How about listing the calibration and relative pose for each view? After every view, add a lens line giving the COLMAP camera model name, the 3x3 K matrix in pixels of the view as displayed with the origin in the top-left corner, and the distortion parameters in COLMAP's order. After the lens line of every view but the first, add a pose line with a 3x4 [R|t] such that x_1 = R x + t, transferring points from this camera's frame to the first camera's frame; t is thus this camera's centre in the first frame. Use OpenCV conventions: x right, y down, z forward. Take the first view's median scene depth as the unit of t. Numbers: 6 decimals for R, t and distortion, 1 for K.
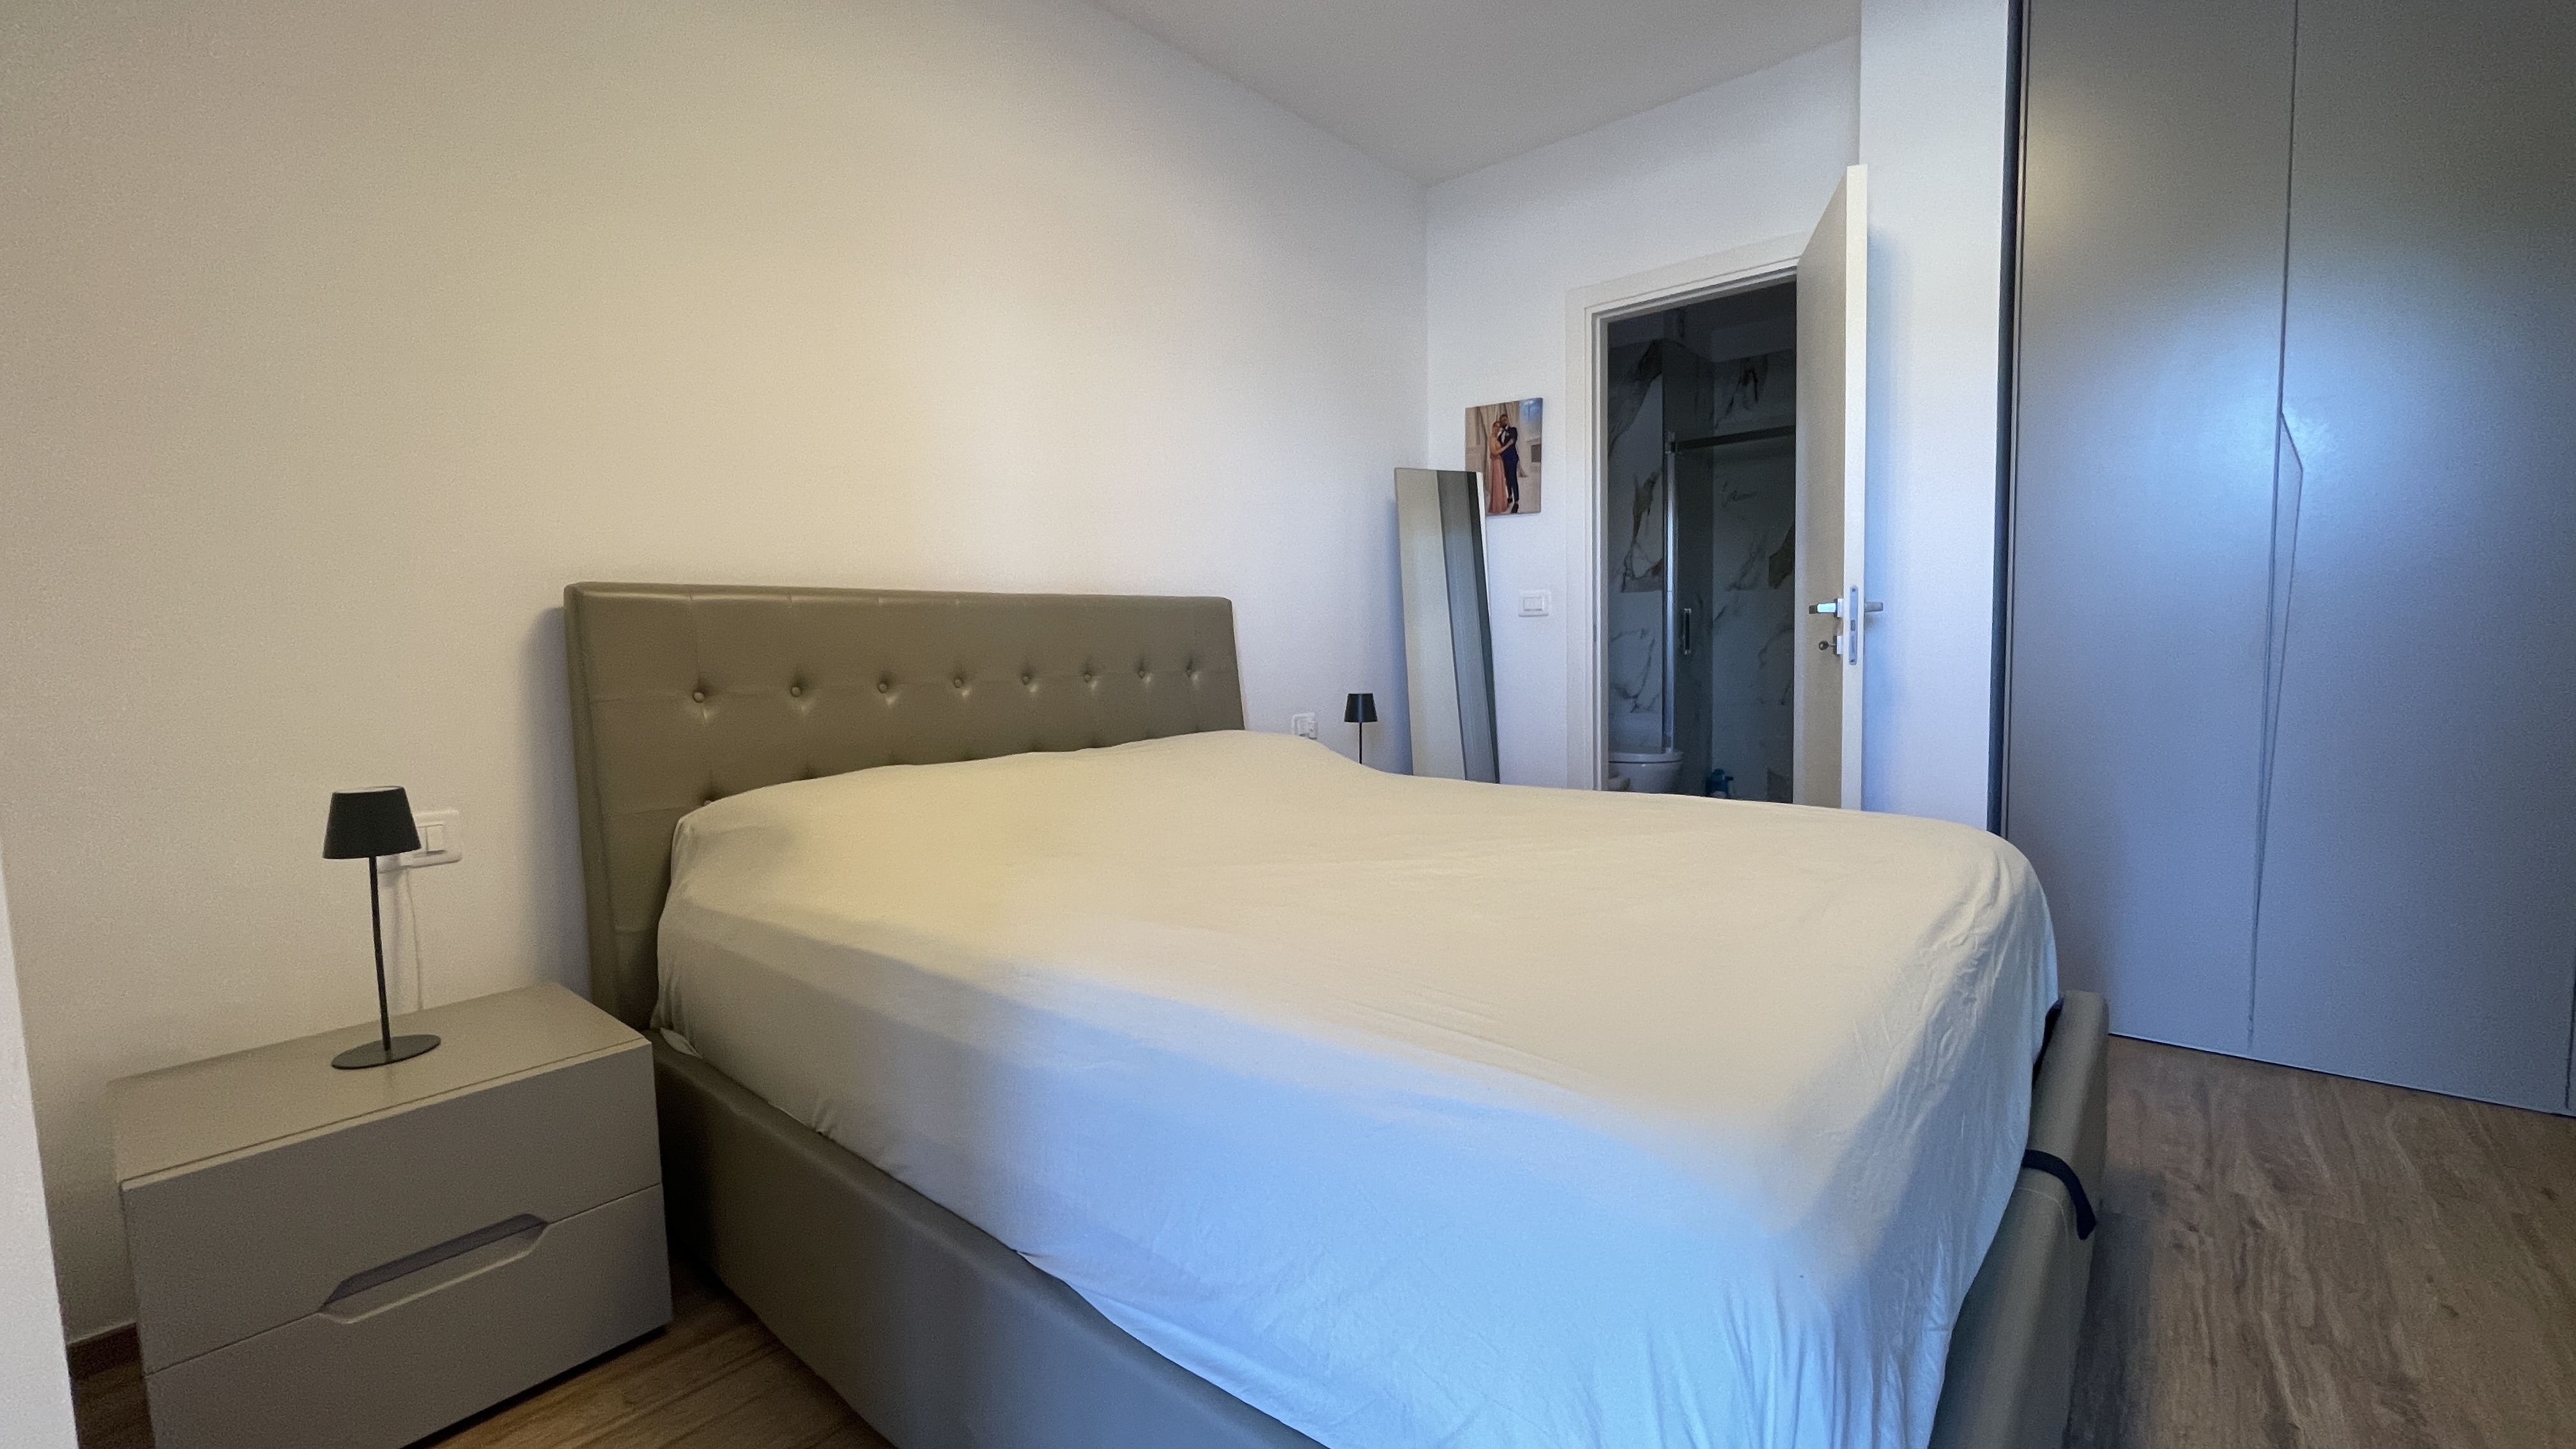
lens RADIAL K [[1047.9, 0, 1263.9], [0, 1047.9, 709.7], [0, 0, 1]] dist [-0.003637, 0.001272]
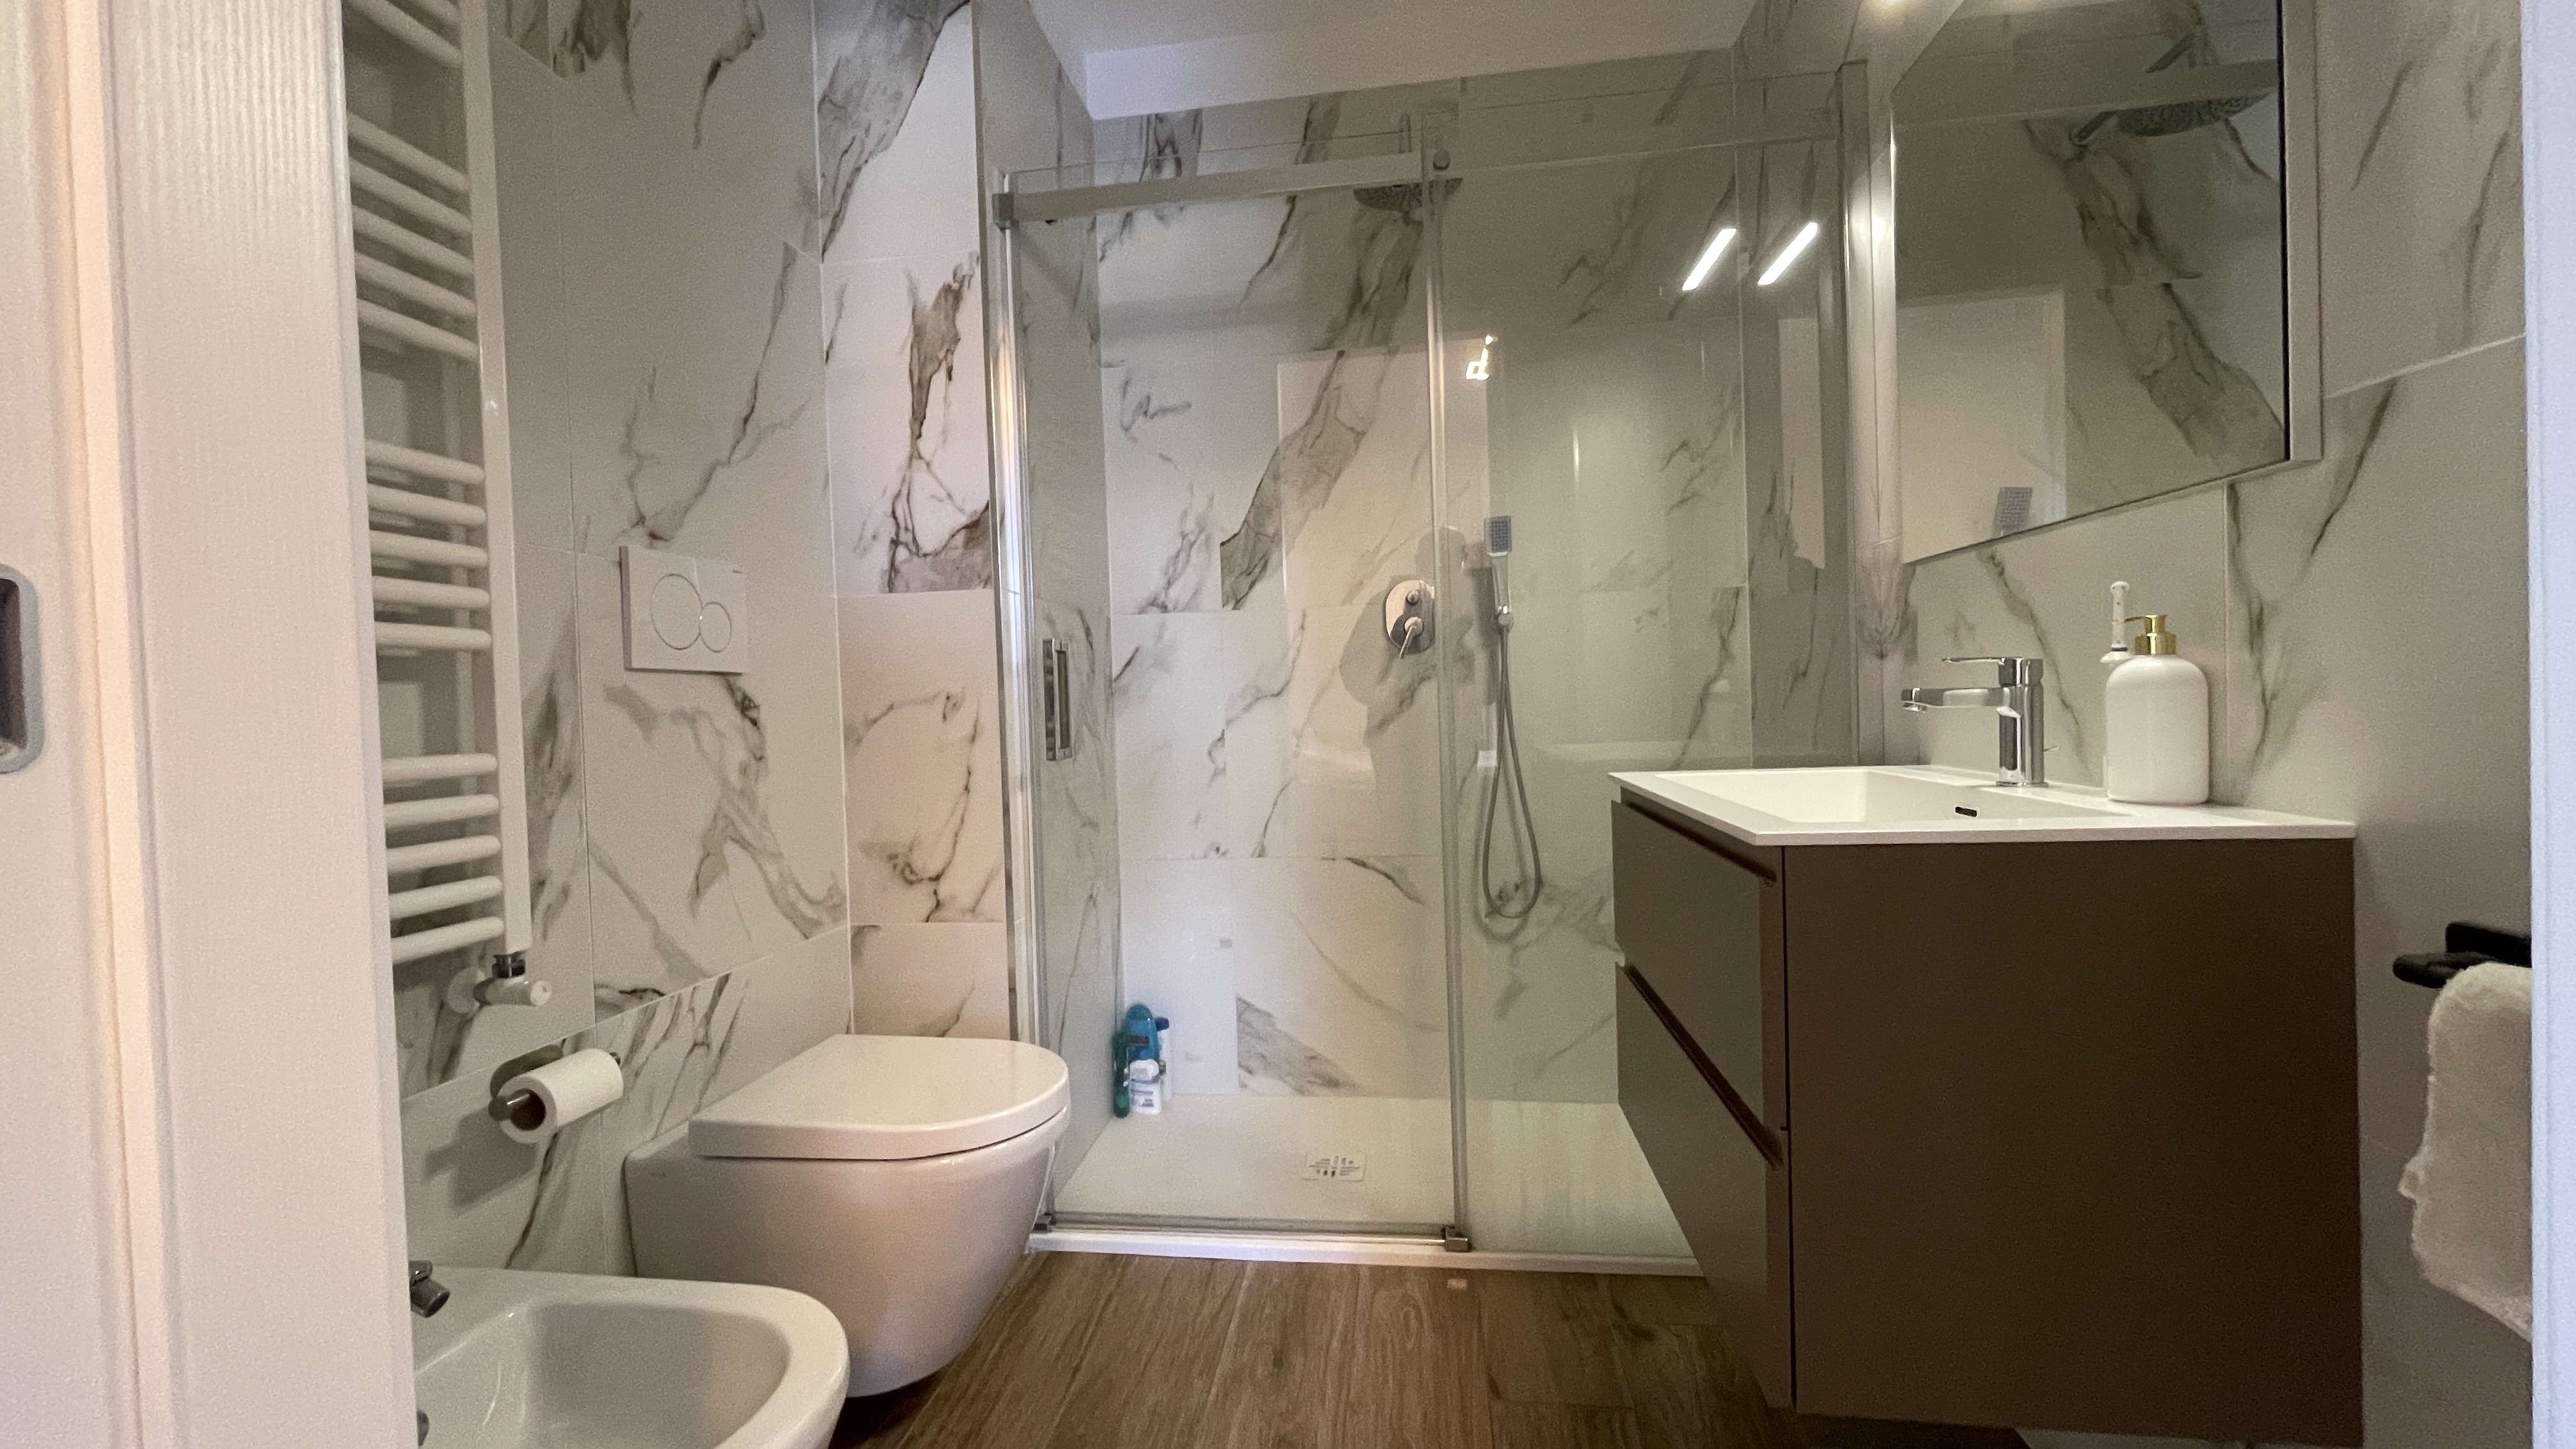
lens RADIAL K [[1047.9, 0, 1274.3], [0, 1047.9, 723.8], [0, 0, 1]] dist [-0.003637, 0.001272]
pose [[0.830493, -0.013598, 0.556863, 0.254266], [0.051222, 0.997331, -0.052037, -0.041798], [-0.554669, 0.071740, 0.828973, 0.637120]]
